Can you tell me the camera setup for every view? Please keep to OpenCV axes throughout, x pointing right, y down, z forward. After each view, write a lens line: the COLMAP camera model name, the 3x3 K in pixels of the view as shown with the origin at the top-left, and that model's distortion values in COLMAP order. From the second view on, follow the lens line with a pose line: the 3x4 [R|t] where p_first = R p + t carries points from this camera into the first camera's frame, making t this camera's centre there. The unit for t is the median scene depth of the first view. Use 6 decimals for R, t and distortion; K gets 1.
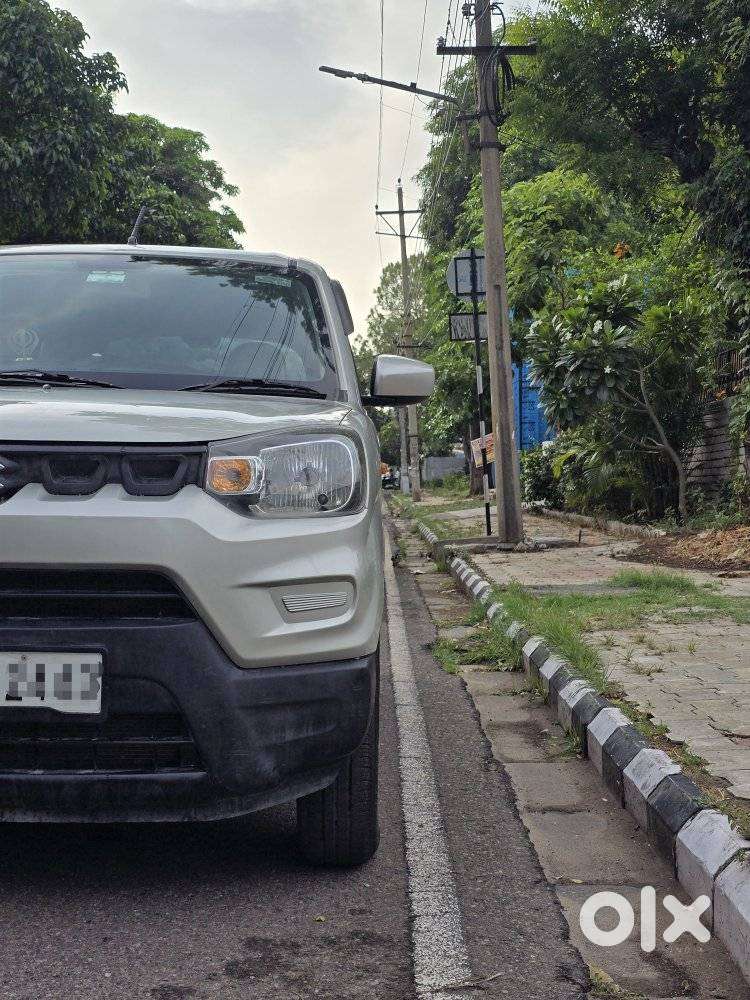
lens RADIAL K [[1349.6, 0, 373.1], [0, 1349.6, 494.3], [0, 0, 1]] dist [0.201681, -0.574606]
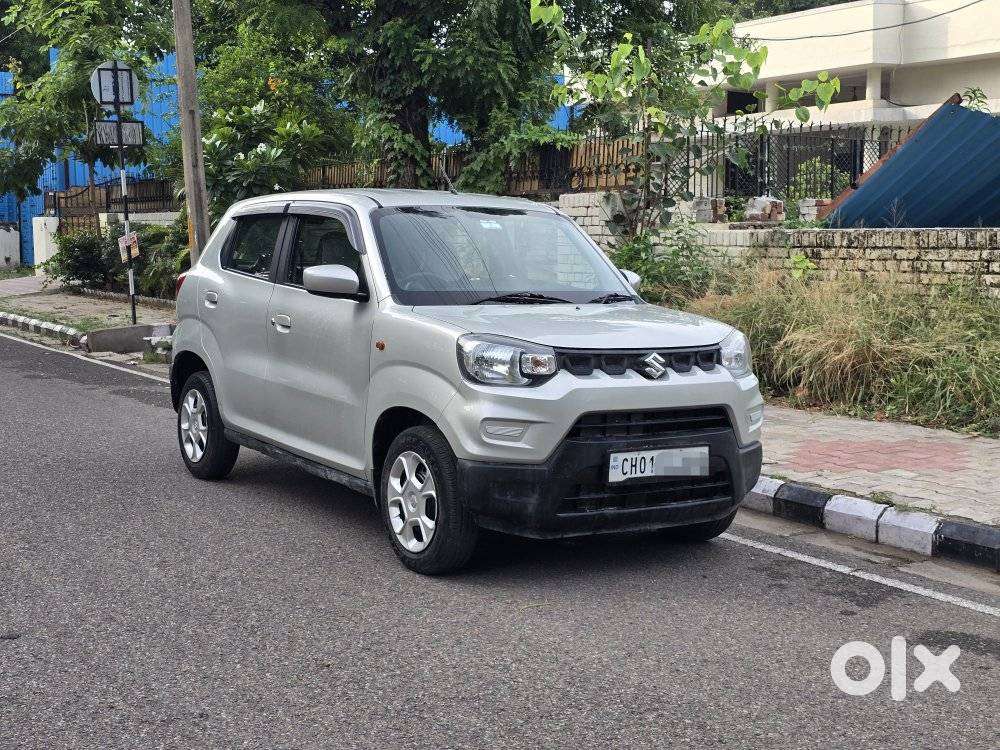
lens RADIAL K [[1349.6, 0, 500.0], [0, 1349.6, 375.0], [0, 0, 1]] dist [0.201681, -0.574606]
pose [[0.833944, -0.049063, 0.549663, -1.592436], [-0.002881, 0.995639, 0.093243, -0.187933], [-0.551841, -0.079343, 0.830166, -0.573821]]
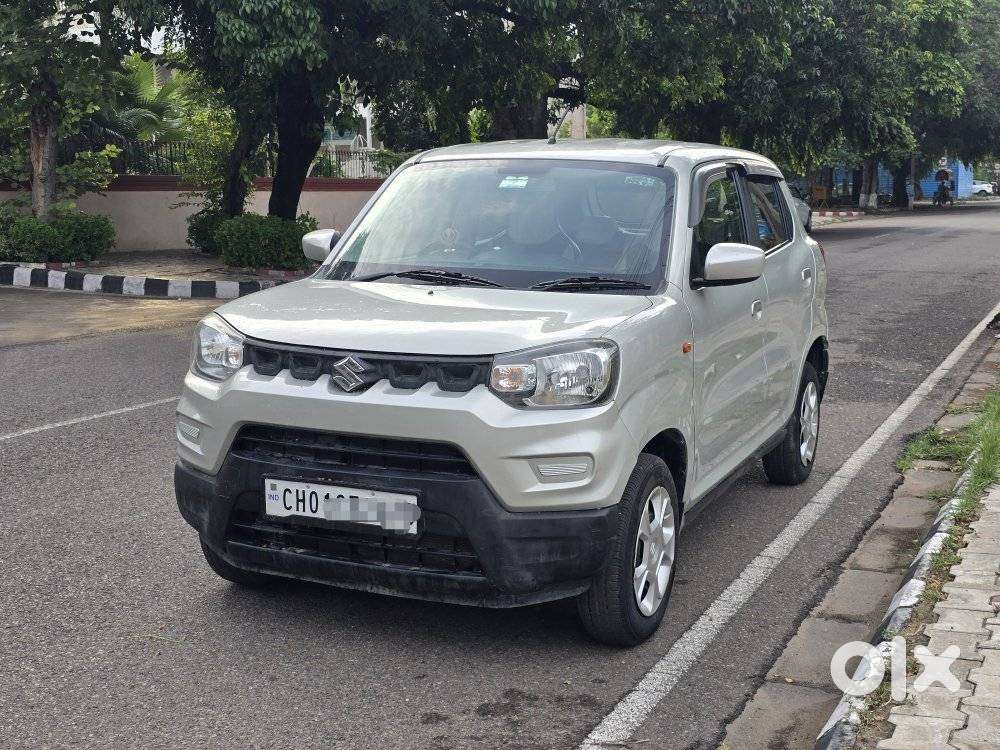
lens RADIAL K [[1349.6, 0, 500.0], [0, 1349.6, 375.0], [0, 0, 1]] dist [0.201681, -0.574606]
pose [[0.916176, 0.053592, -0.397177, 0.464610], [-0.001663, 0.991519, 0.129951, -0.207563], [0.400773, -0.118398, 0.908495, -0.315783]]
